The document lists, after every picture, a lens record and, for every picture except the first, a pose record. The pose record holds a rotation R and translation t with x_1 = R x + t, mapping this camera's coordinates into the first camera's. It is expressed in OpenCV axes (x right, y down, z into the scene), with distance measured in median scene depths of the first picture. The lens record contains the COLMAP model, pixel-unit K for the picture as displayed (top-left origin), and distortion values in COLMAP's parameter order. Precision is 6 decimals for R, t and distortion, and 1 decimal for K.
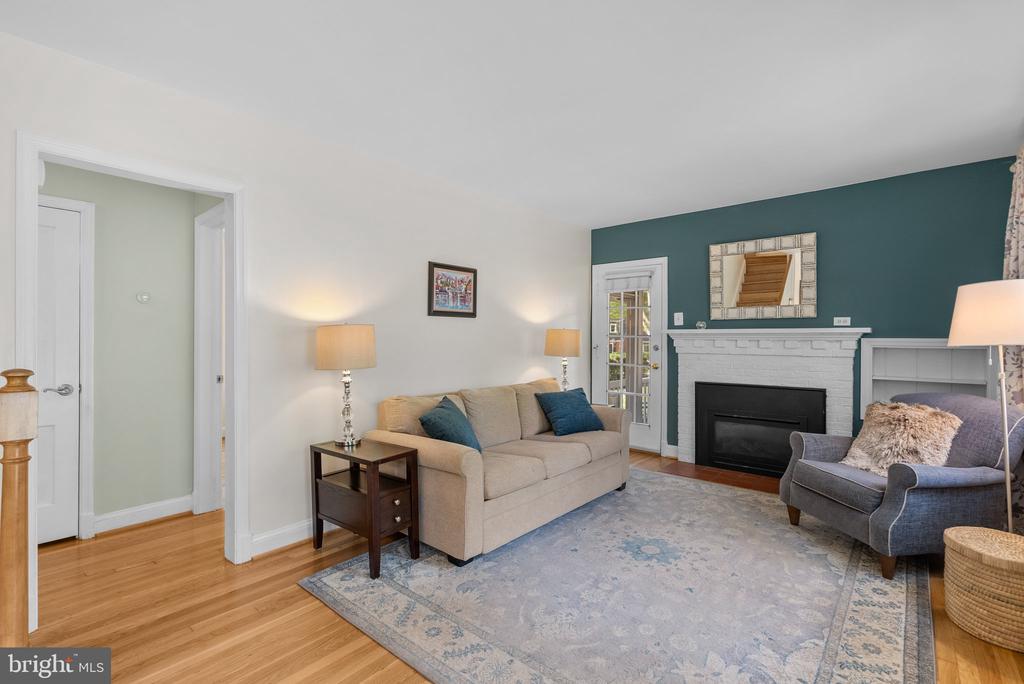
lens RADIAL K [[465.1, 0, 512.8], [0, 465.1, 340.1], [0, 0, 1]] dist [-0.002311, 0.000177]
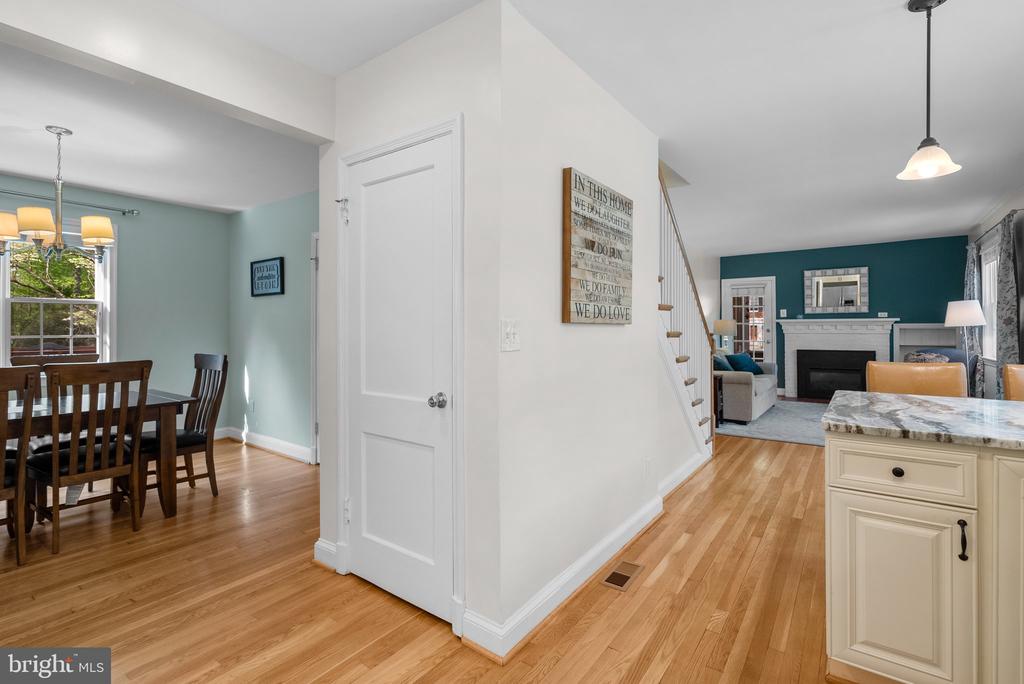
lens RADIAL K [[486.3, 0, 515.8], [0, 486.3, 325.2], [0, 0, 1]] dist [-0.002723, -0.000439]
pose [[0.997125, -0.007281, 0.075419, -0.970446], [0.007967, 0.999929, -0.008805, 0.007440], [-0.075349, 0.009381, 0.997113, -0.891867]]
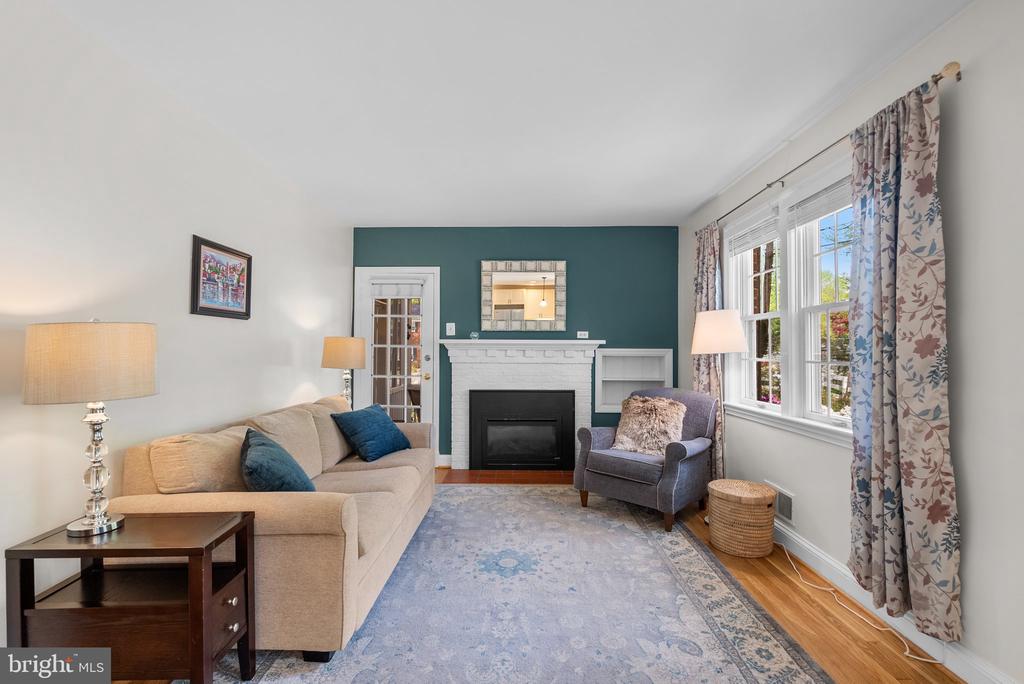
lens RADIAL K [[465.1, 0, 512.8], [0, 465.1, 340.1], [0, 0, 1]] dist [-0.002311, 0.000177]
pose [[0.771380, 0.013583, 0.636229, -0.242476], [0.000008, 0.999772, -0.021354, 0.000604], [-0.636374, 0.016477, 0.771204, 0.167747]]
